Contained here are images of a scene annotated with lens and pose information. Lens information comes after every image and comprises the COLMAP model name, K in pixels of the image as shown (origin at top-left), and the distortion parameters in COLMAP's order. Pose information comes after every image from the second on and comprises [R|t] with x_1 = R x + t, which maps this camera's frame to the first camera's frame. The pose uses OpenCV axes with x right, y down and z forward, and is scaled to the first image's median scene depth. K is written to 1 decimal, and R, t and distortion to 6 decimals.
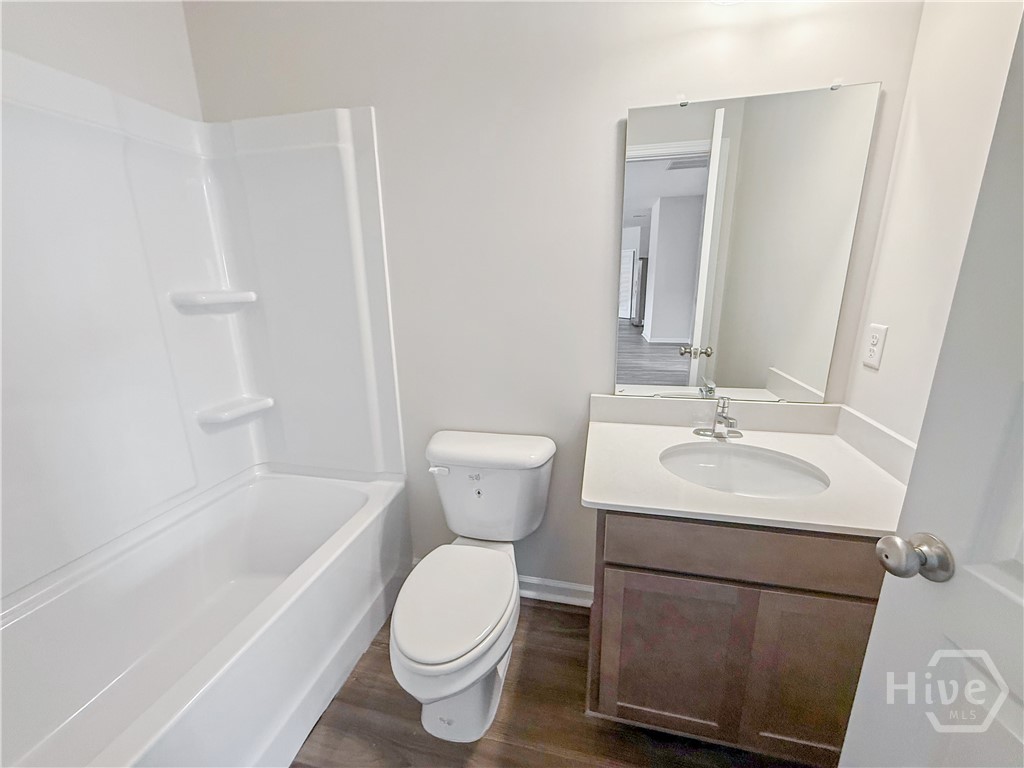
lens RADIAL K [[398.5, 0, 512.0], [0, 398.5, 384.0], [0, 0, 1]] dist [0.000417, 0.000054]
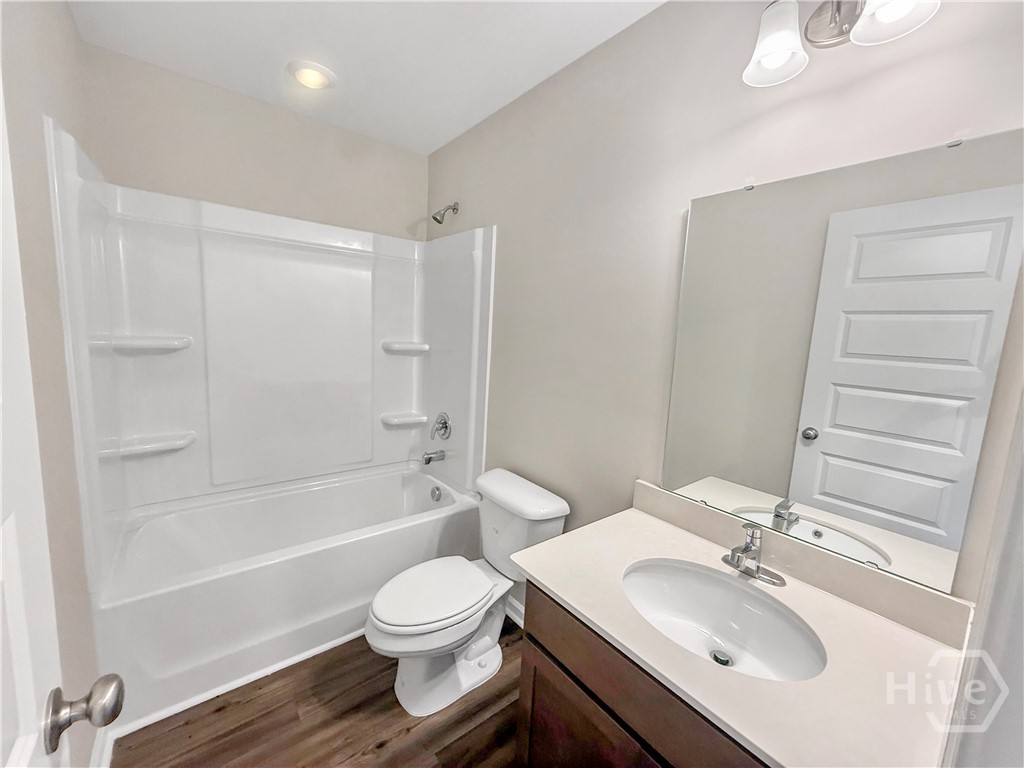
lens RADIAL K [[398.5, 0, 512.0], [0, 398.5, 384.0], [0, 0, 1]] dist [0.000417, 0.000054]
pose [[0.770767, 0.145220, -0.620346, 0.596457], [-0.228230, 0.971994, -0.056031, -0.080126], [0.594835, 0.184769, 0.782325, 0.037939]]
